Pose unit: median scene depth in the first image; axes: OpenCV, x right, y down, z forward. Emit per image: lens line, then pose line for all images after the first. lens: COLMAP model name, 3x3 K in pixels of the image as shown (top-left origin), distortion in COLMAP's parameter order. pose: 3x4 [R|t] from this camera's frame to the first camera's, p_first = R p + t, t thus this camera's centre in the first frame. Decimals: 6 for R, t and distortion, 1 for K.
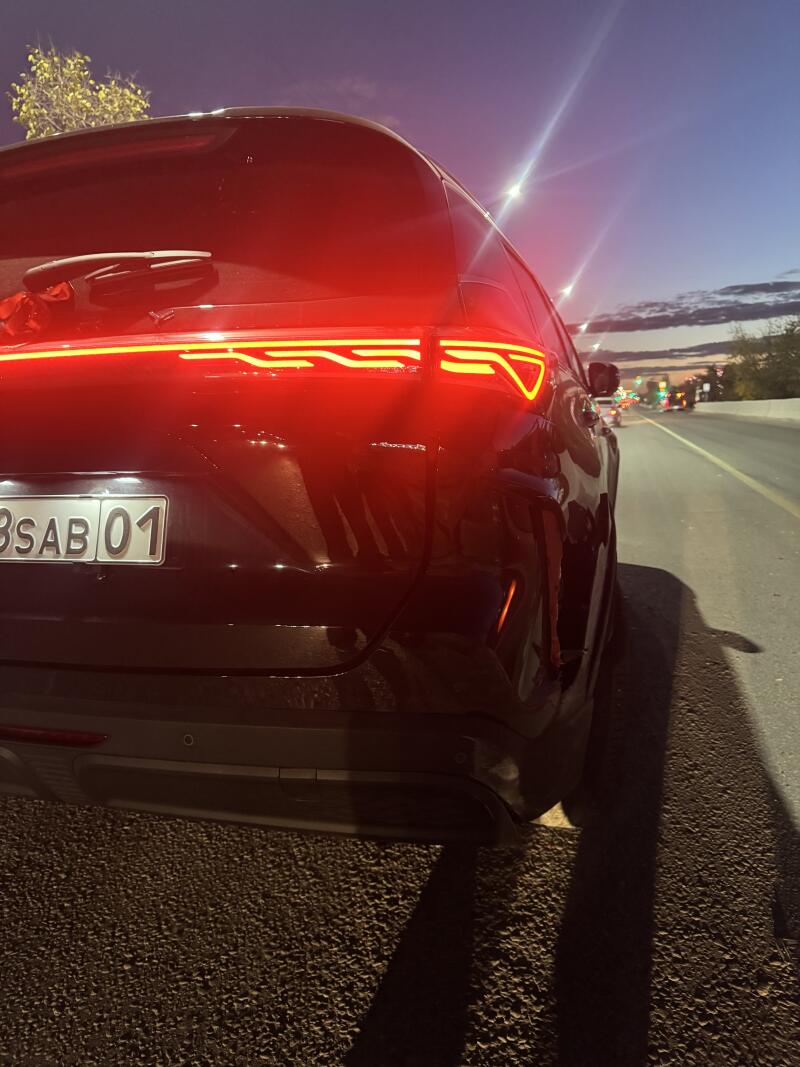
lens RADIAL K [[764.7, 0, 381.3], [0, 764.7, 533.2], [0, 0, 1]] dist [0.004434, -0.013453]
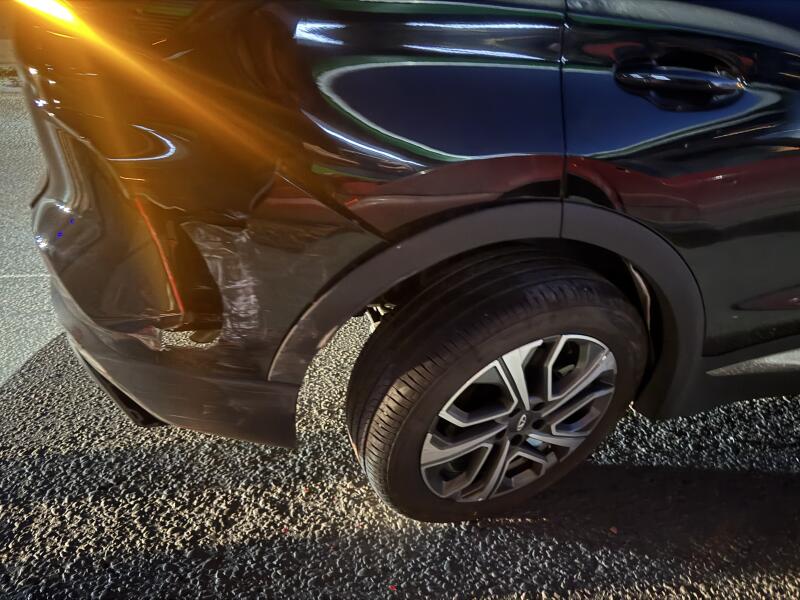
lens RADIAL K [[573.3, 0, 393.8], [0, 573.3, 287.7], [0, 0, 1]] dist [0.004434, -0.013453]
pose [[0.463951, 0.462124, -0.755772, 0.803874], [-0.189347, 0.885165, 0.425007, -0.211664], [0.865389, -0.054079, 0.498175, 0.761748]]
